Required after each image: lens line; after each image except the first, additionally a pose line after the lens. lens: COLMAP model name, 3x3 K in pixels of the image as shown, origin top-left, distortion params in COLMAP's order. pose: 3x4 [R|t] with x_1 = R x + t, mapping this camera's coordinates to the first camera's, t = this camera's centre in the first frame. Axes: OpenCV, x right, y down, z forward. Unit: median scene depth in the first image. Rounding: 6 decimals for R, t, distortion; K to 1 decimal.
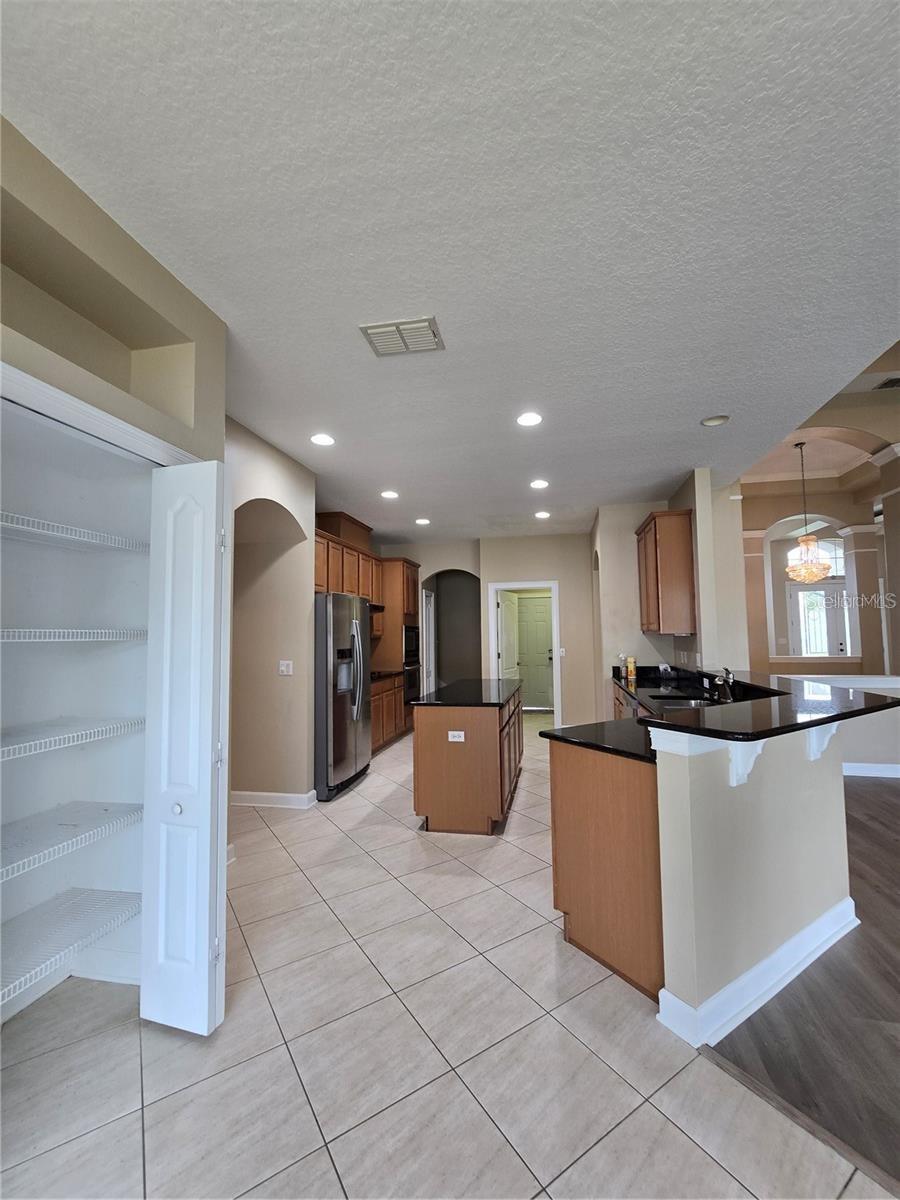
lens RADIAL K [[486.0, 0, 450.0], [0, 486.0, 600.0], [0, 0, 1]] dist [-0.001293, 0.000193]
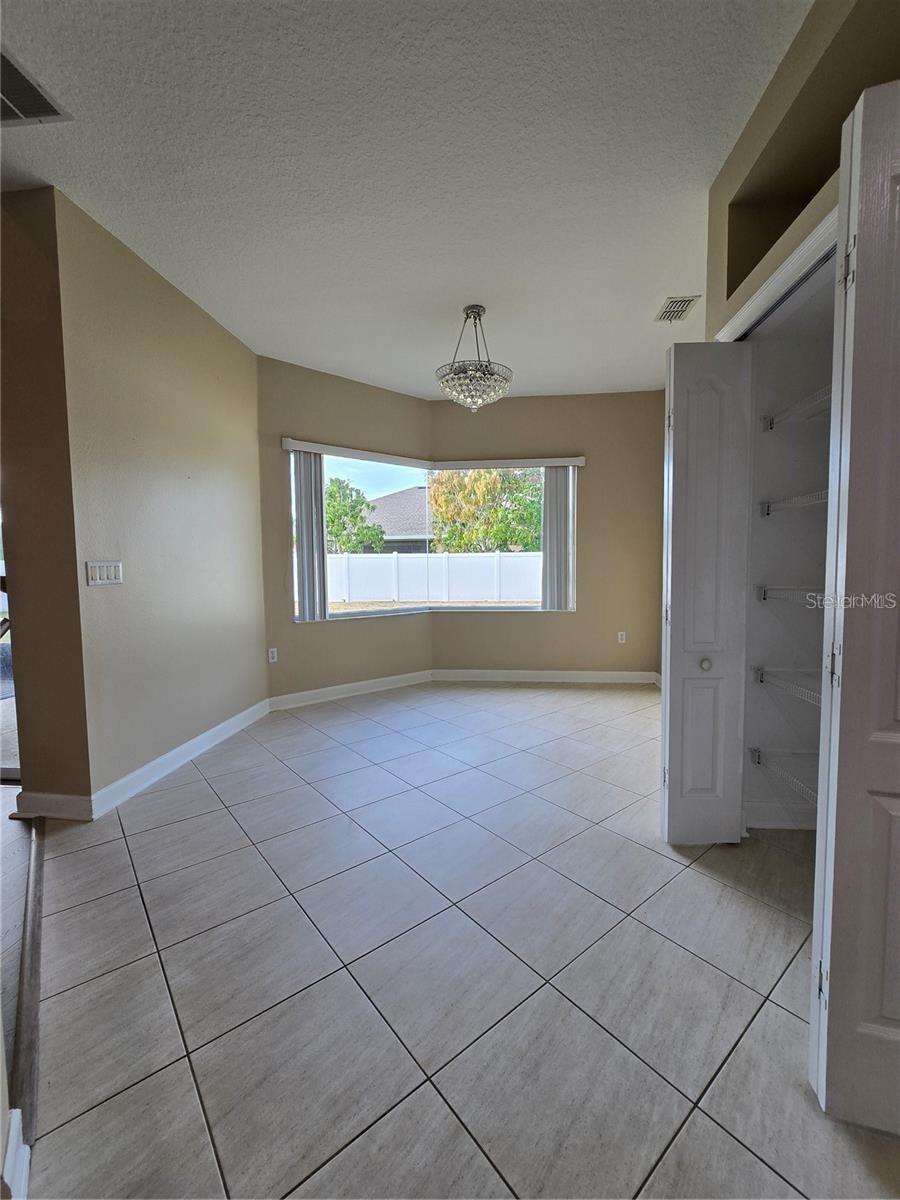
lens RADIAL K [[486.0, 0, 450.0], [0, 486.0, 600.0], [0, 0, 1]] dist [-0.001293, 0.000193]
pose [[-0.994365, 0.025386, -0.102930, 0.035176], [0.024499, 0.999651, 0.009871, 0.282336], [0.103144, 0.007293, -0.994640, 1.912299]]
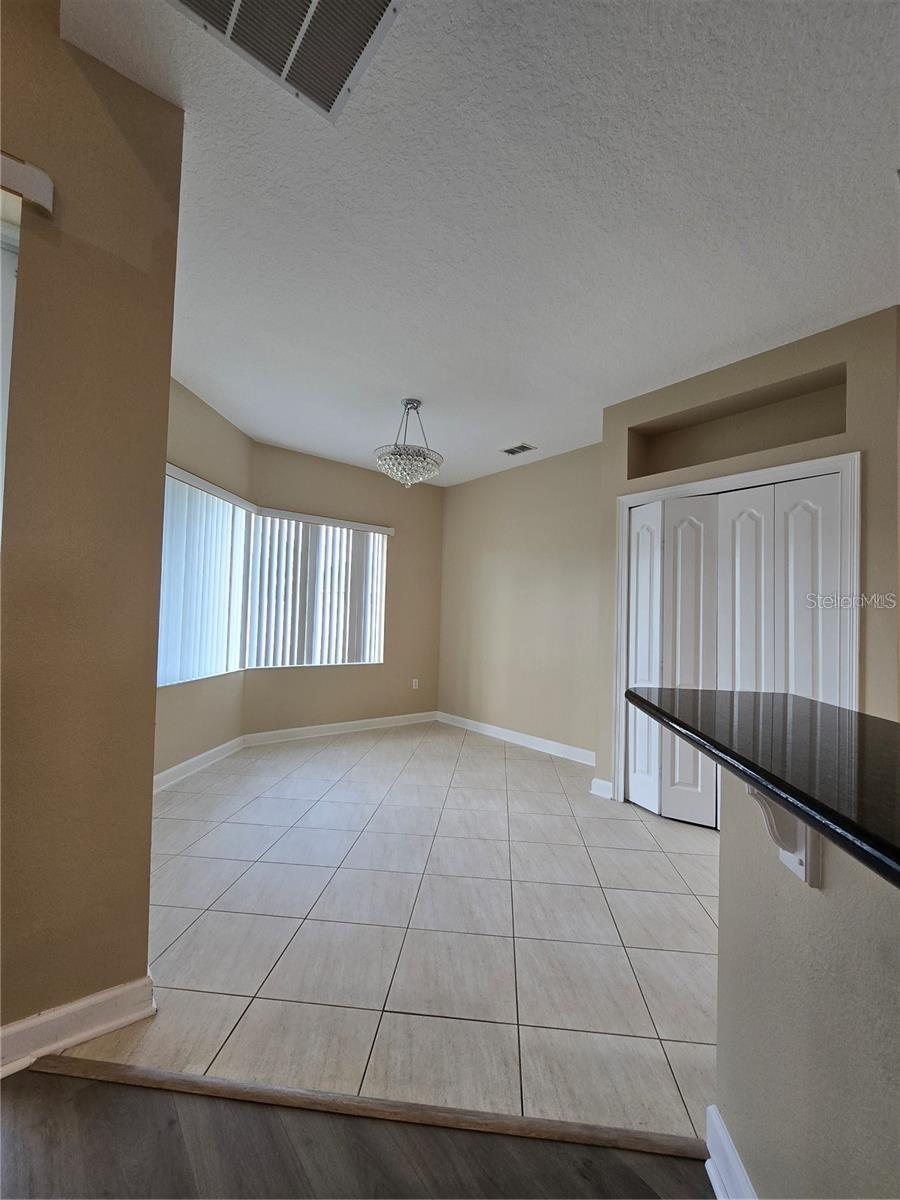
lens RADIAL K [[488.2, 0, 445.3], [0, 488.2, 604.5], [0, 0, 1]] dist [0.000517, 0.000144]
pose [[-0.630465, -0.030720, -0.775609, 1.532814], [0.026009, 0.997819, -0.060664, 0.200458], [0.775782, -0.058419, -0.628291, 1.384853]]
